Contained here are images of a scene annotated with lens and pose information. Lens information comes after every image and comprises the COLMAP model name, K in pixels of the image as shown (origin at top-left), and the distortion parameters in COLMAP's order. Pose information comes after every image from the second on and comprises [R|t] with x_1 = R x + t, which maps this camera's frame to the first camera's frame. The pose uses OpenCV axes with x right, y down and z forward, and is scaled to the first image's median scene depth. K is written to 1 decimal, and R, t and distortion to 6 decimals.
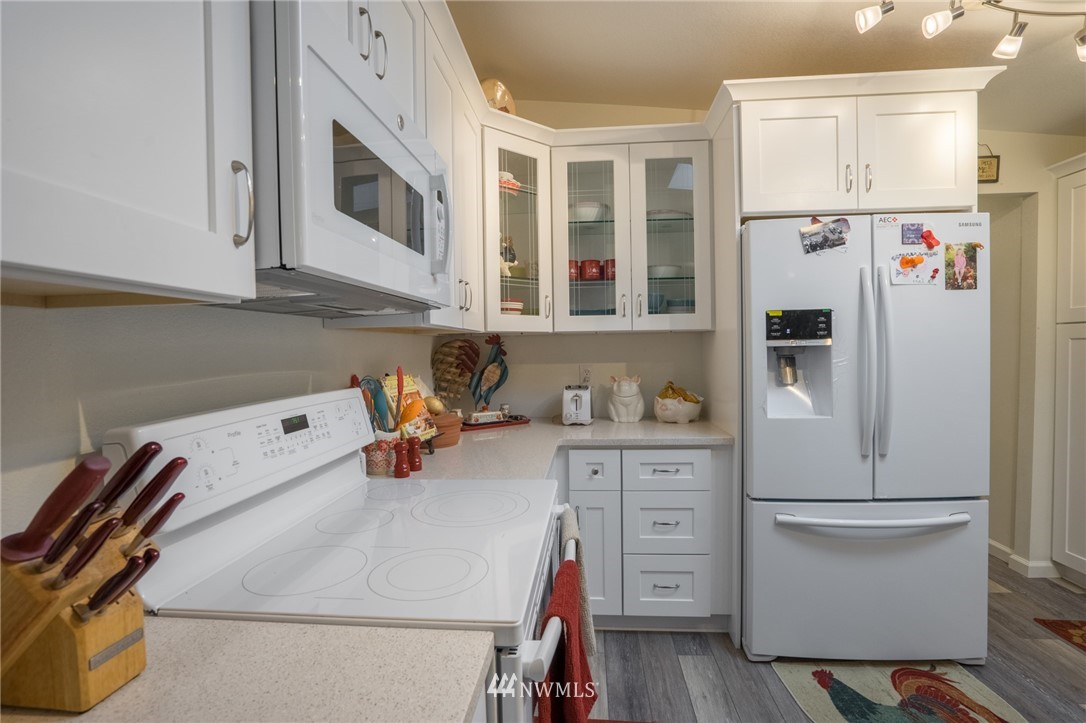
lens RADIAL K [[498.0, 0, 564.7], [0, 498.0, 363.3], [0, 0, 1]] dist [-0.026538, 0.010413]
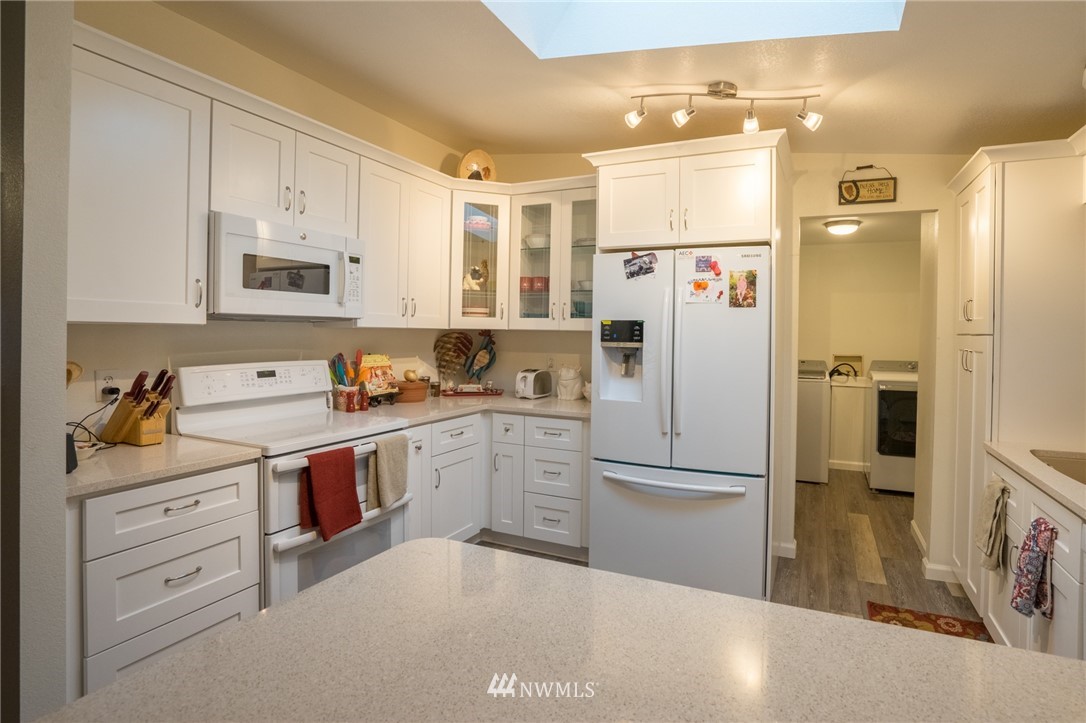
lens RADIAL K [[533.1, 0, 596.4], [0, 533.1, 339.0], [0, 0, 1]] dist [-0.035022, 0.000734]
pose [[0.944198, 0.036084, -0.327396, 0.793520], [-0.042451, 0.999023, -0.012319, -0.032357], [0.326631, 0.025530, 0.944807, -0.356675]]
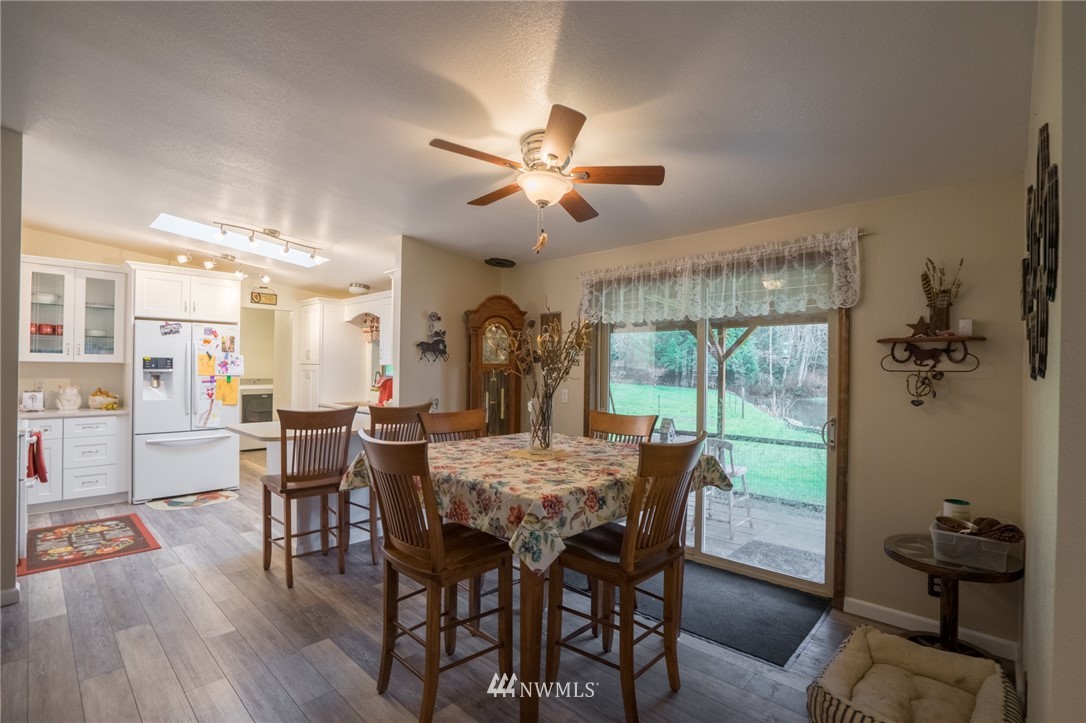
lens RADIAL K [[498.0, 0, 523.7], [0, 498.0, 363.5], [0, 0, 1]] dist [-0.026538, 0.010413]
pose [[0.663271, 0.031307, 0.747724, -0.155103], [0.001974, 0.999048, -0.043580, 0.034275], [-0.748377, 0.030381, 0.662578, -1.863528]]
